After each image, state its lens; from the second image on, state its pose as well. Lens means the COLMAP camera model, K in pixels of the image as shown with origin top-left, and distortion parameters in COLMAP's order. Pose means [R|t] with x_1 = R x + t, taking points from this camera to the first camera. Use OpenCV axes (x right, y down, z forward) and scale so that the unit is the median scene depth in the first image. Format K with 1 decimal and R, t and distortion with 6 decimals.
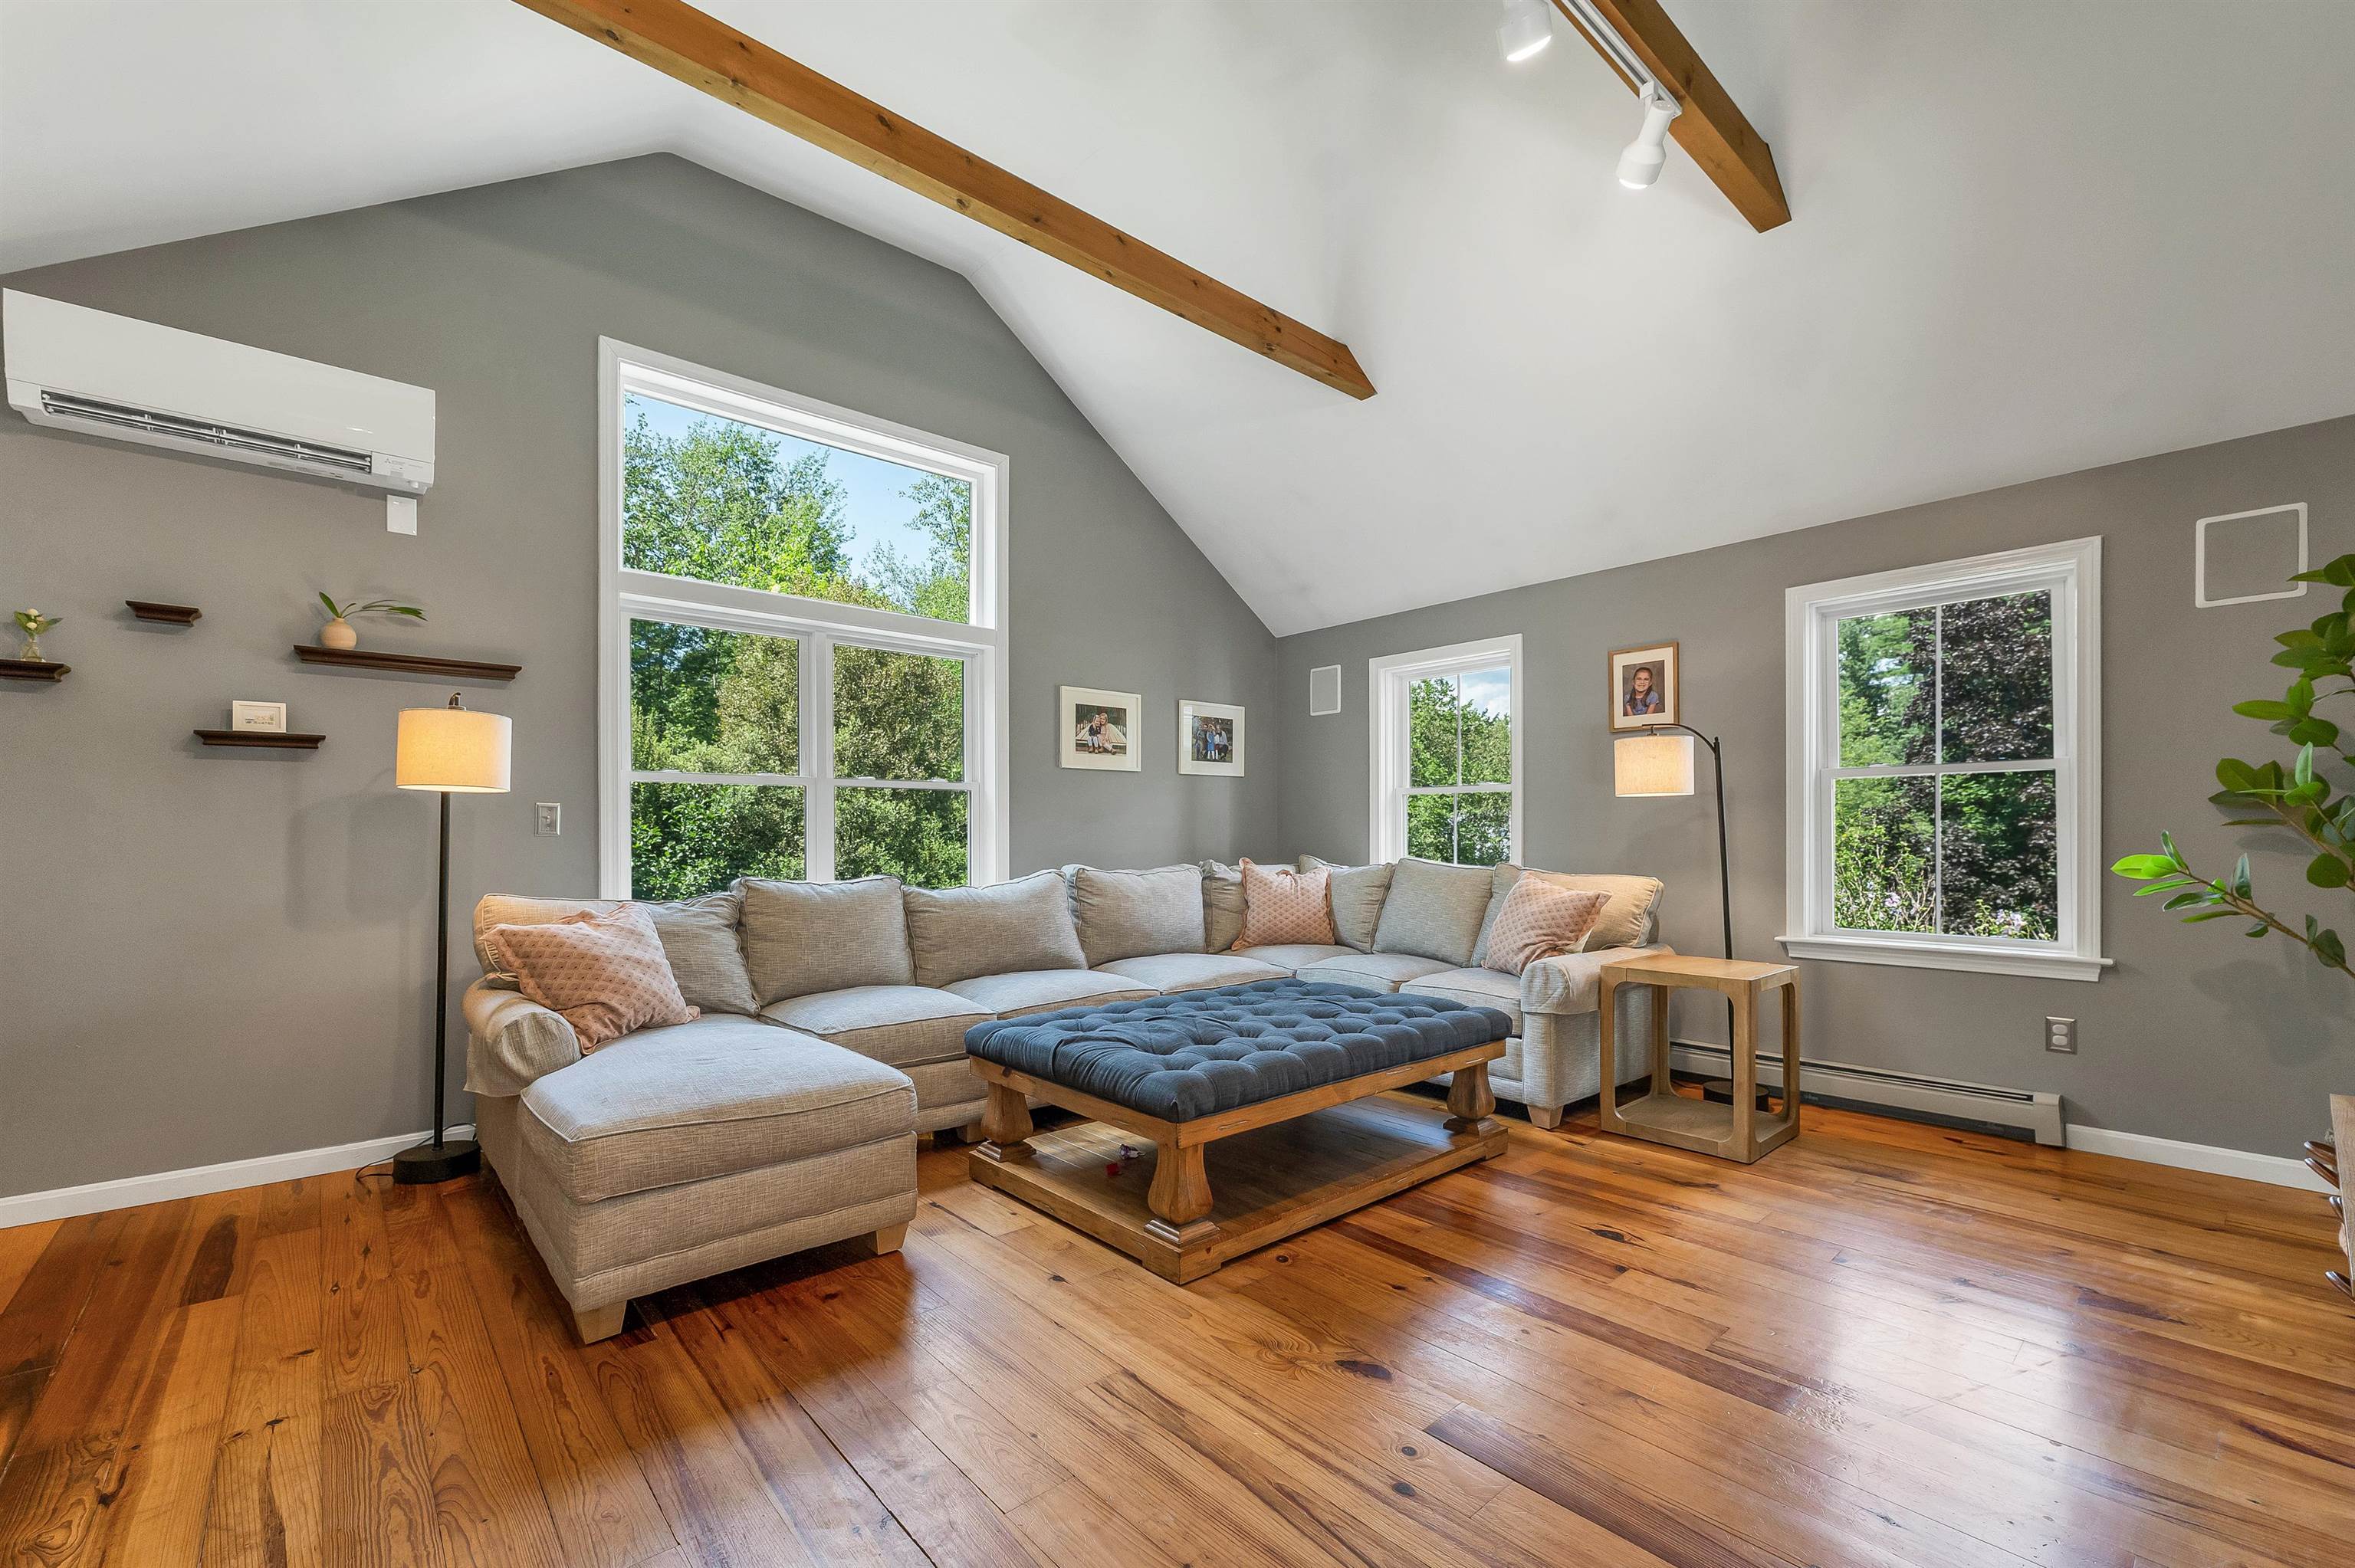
lens RADIAL K [[979.5, 0, 1173.4], [0, 979.5, 835.4], [0, 0, 1]] dist [0.000254, 0.000169]
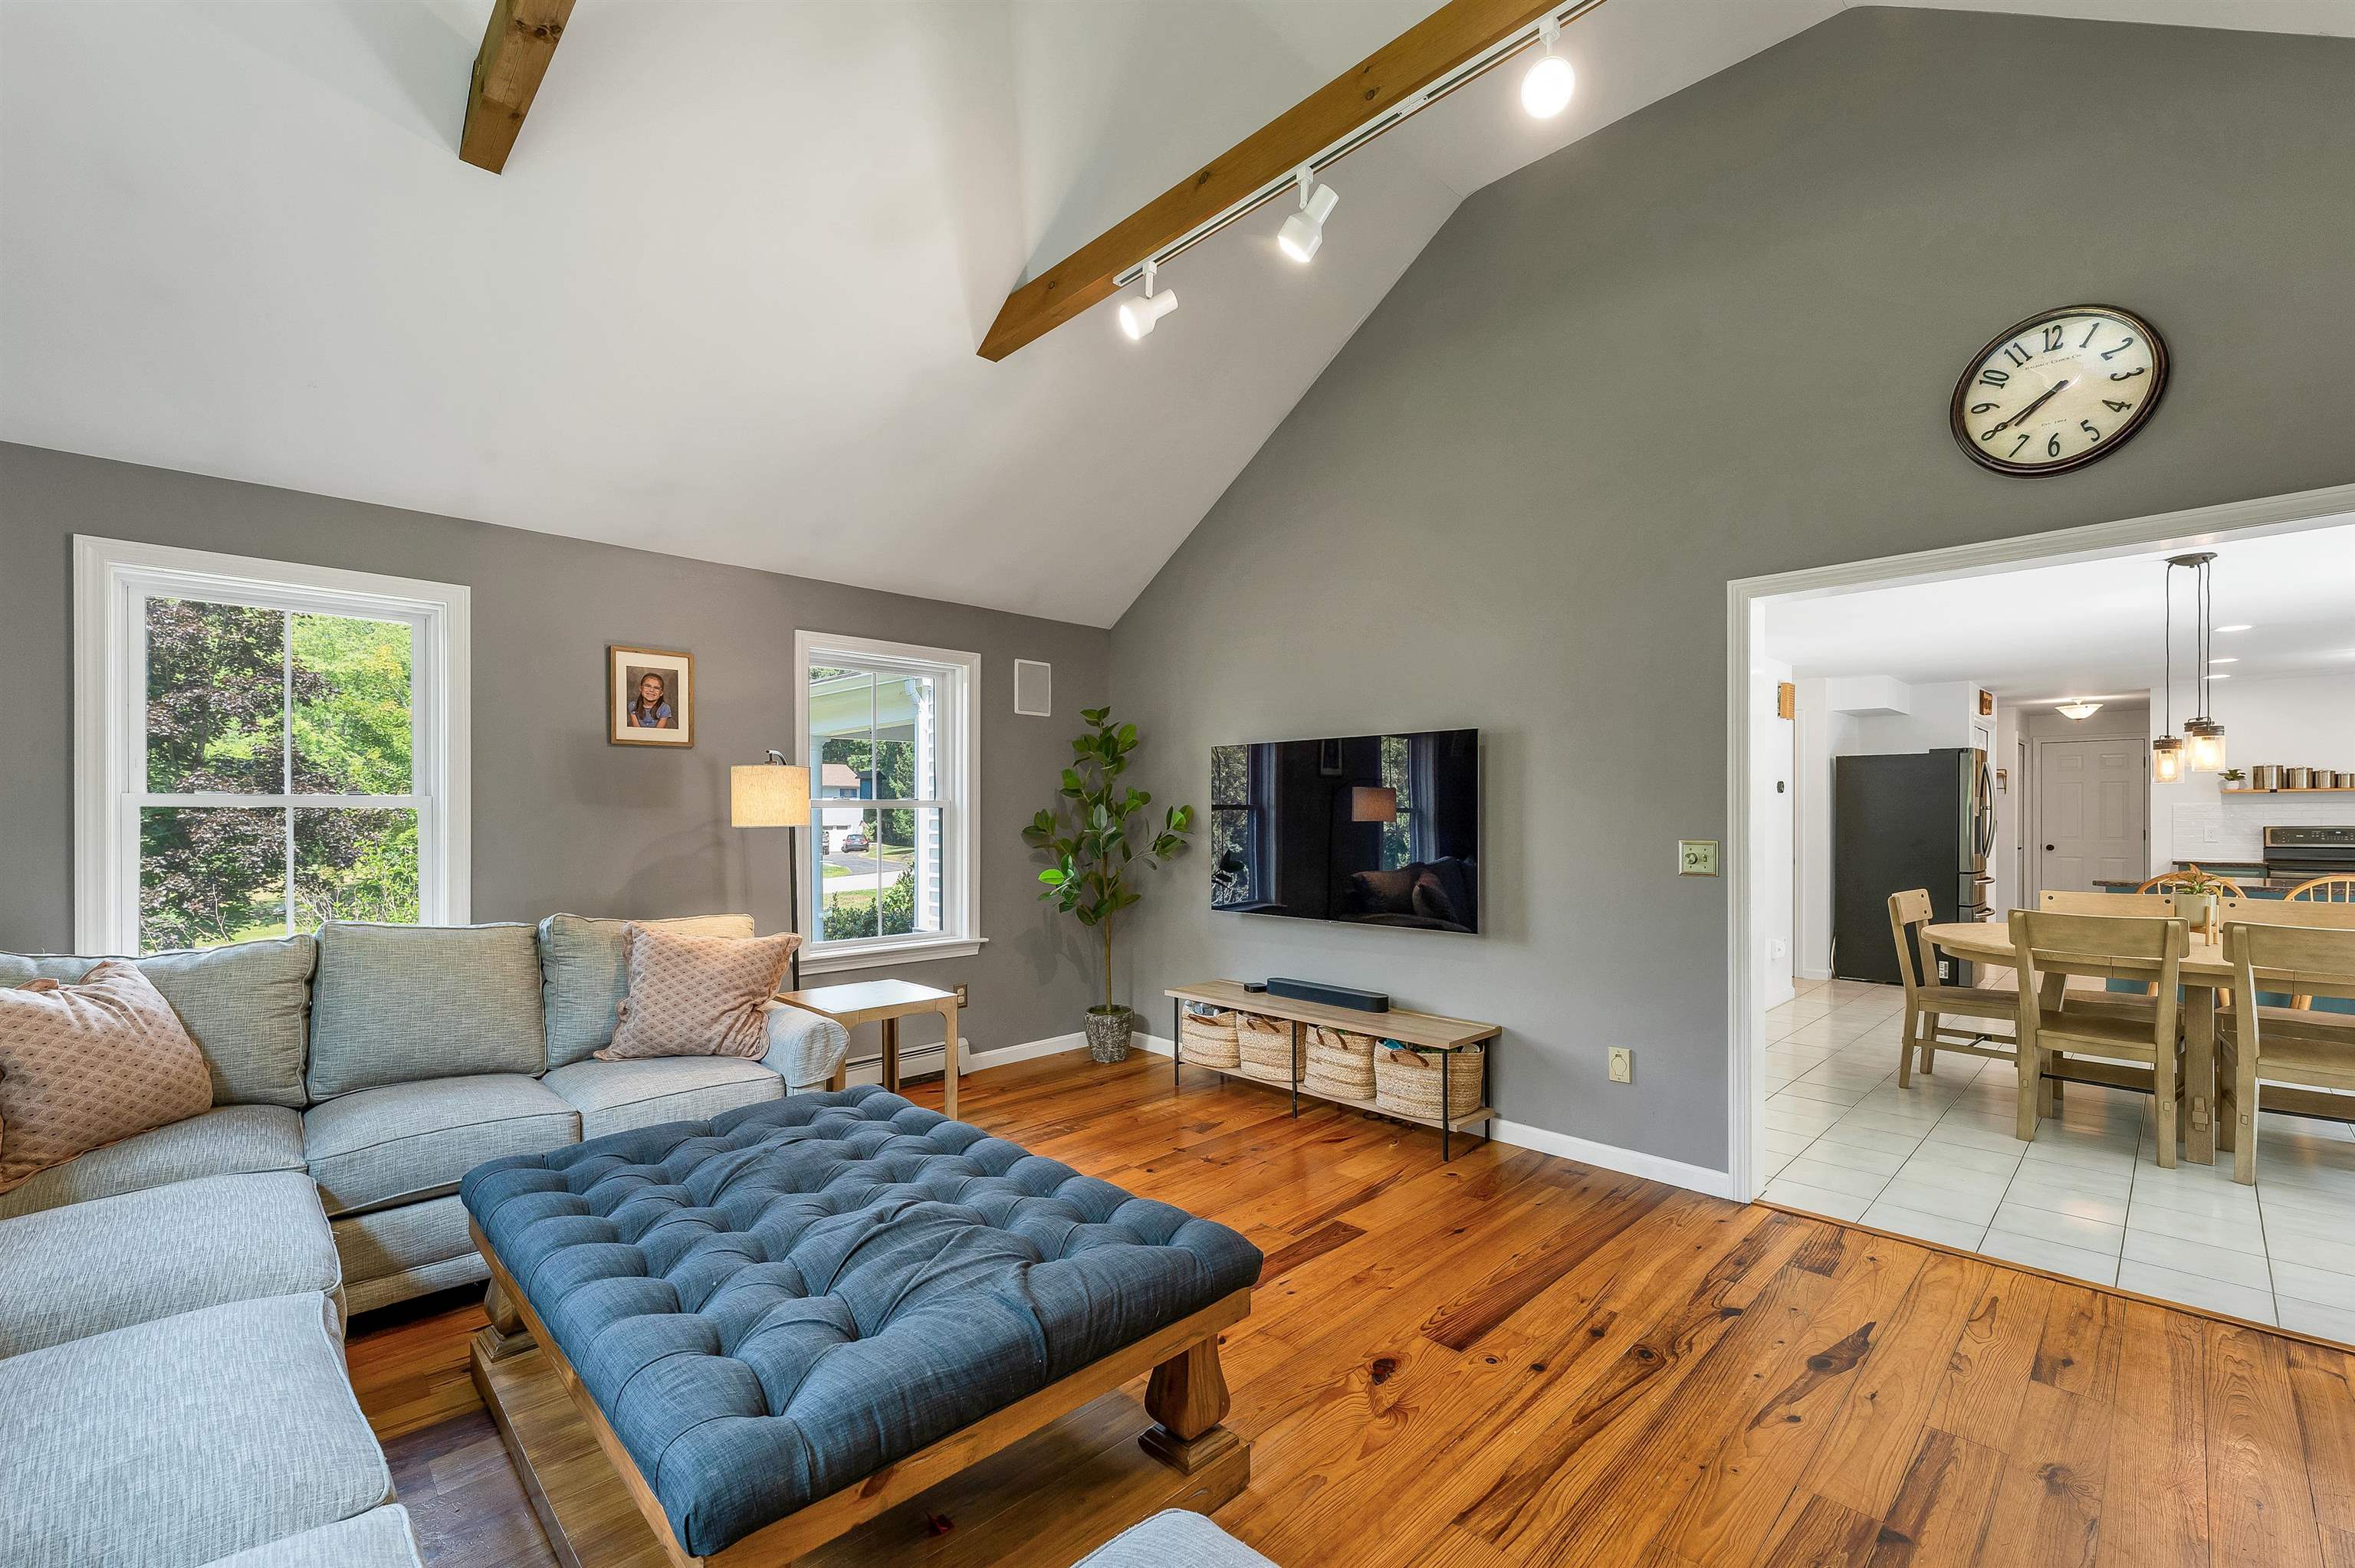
lens RADIAL K [[992.5, 0, 1179.3], [0, 992.5, 795.1], [0, 0, 1]] dist [-0.001539, -0.000171]
pose [[-0.057366, 0.020466, 0.998143, -0.423523], [0.002113, 0.999790, -0.020379, -0.044135], [-0.998351, 0.000940, -0.057397, 0.580832]]
